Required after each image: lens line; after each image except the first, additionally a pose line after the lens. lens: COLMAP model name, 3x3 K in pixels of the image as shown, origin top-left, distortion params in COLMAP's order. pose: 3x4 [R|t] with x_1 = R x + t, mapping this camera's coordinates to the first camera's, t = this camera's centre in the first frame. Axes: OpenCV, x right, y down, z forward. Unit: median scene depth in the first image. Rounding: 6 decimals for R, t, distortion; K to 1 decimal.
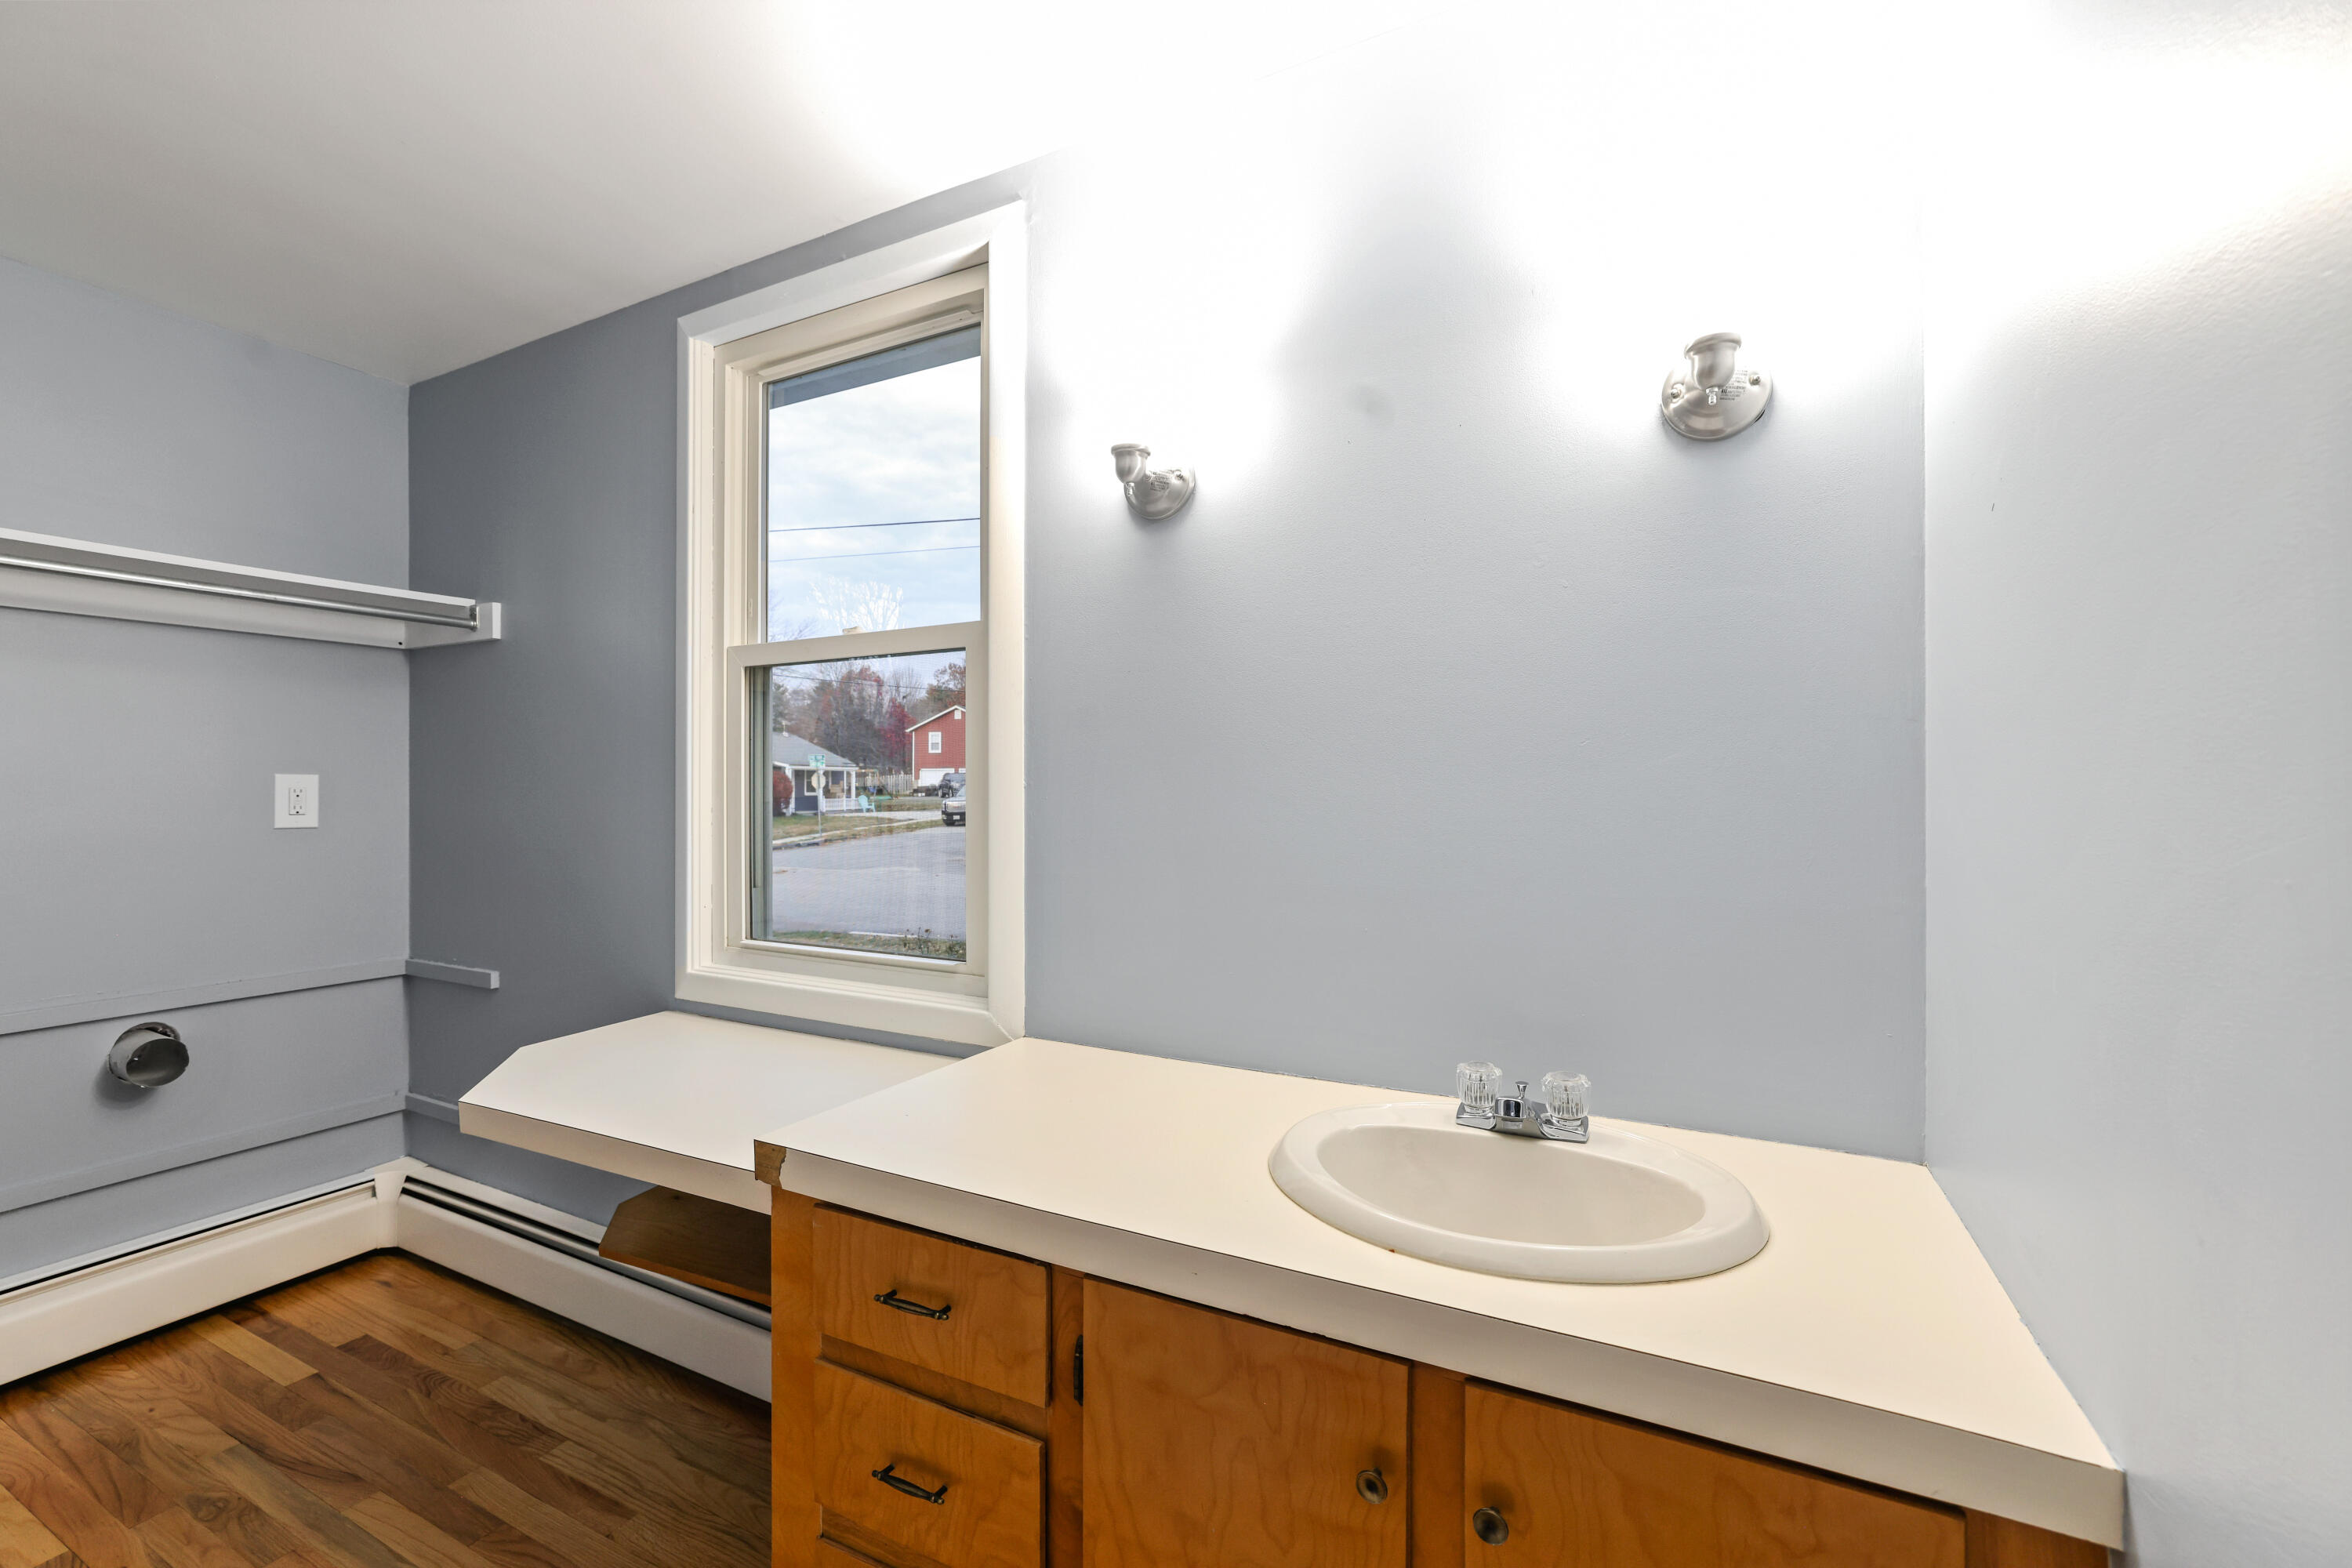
lens RADIAL K [[992.6, 0, 1168.5], [0, 992.6, 783.4], [0, 0, 1]] dist [-0.030051, 0.014352]
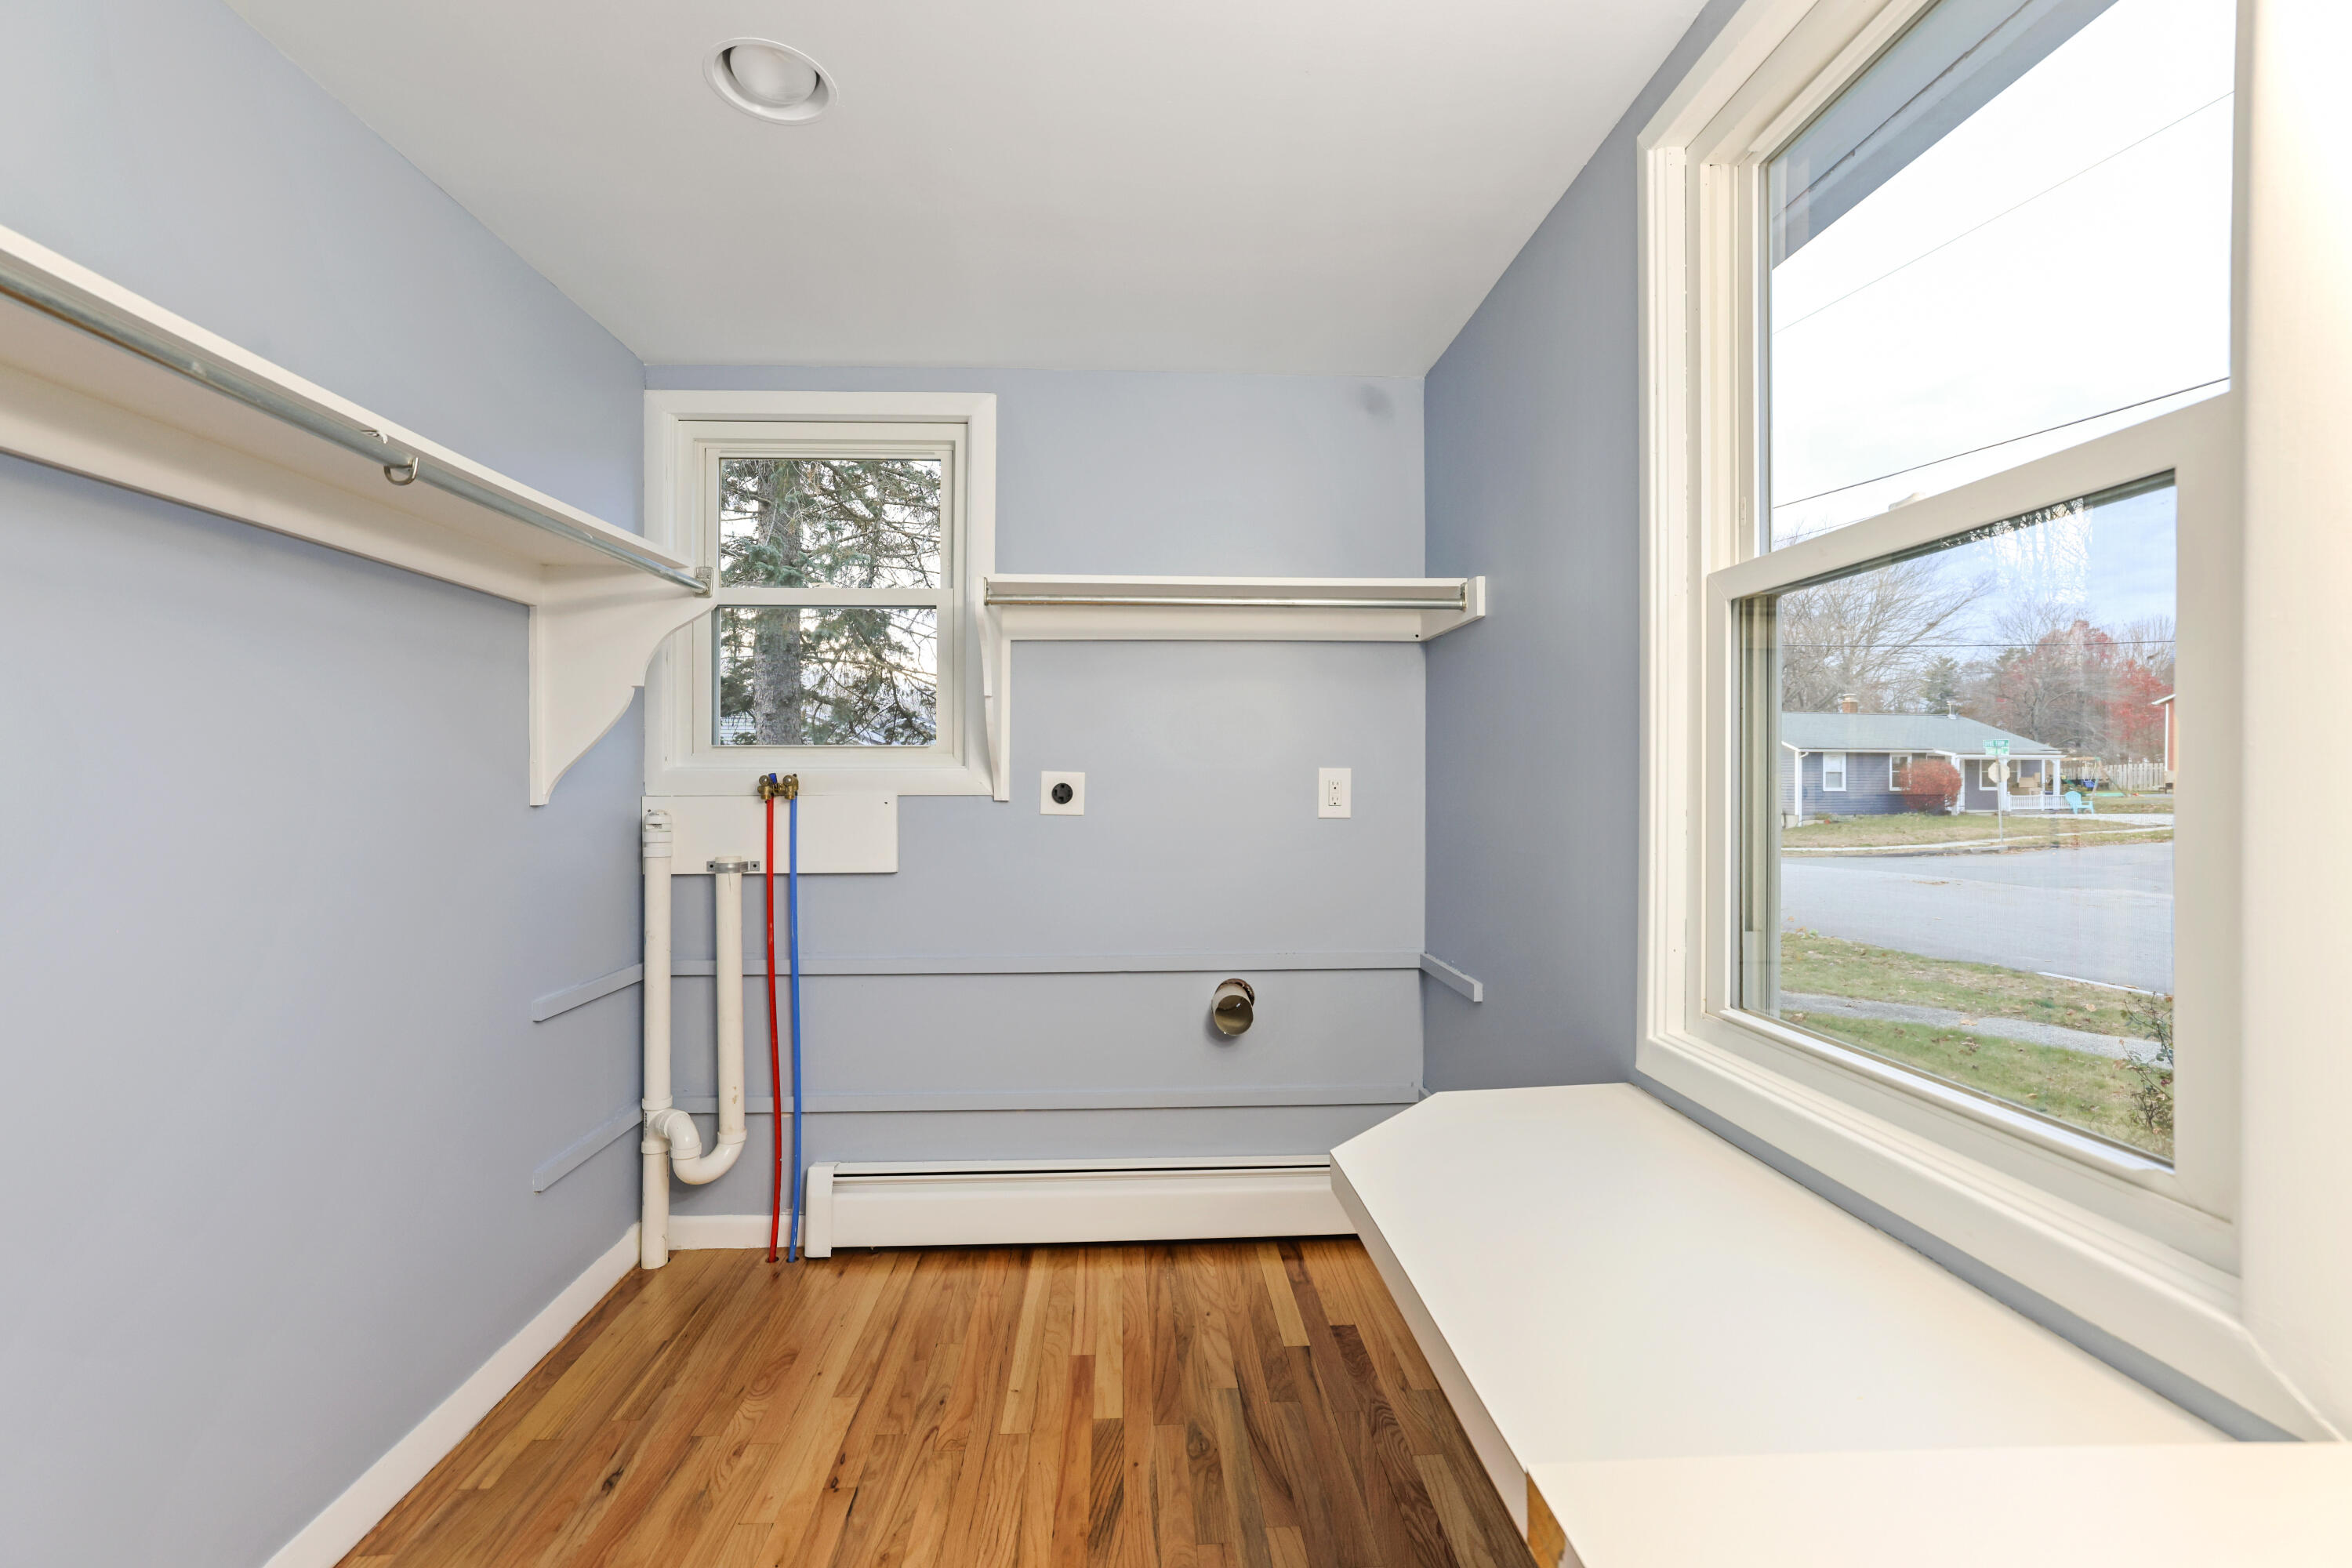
lens RADIAL K [[992.6, 0, 1168.5], [0, 992.6, 783.4], [0, 0, 1]] dist [-0.030051, 0.014352]
pose [[0.498080, 0.003371, -0.867125, -0.036718], [0.002700, 0.999982, 0.005439, 0.001391], [0.867127, -0.005050, 0.498061, 0.296281]]
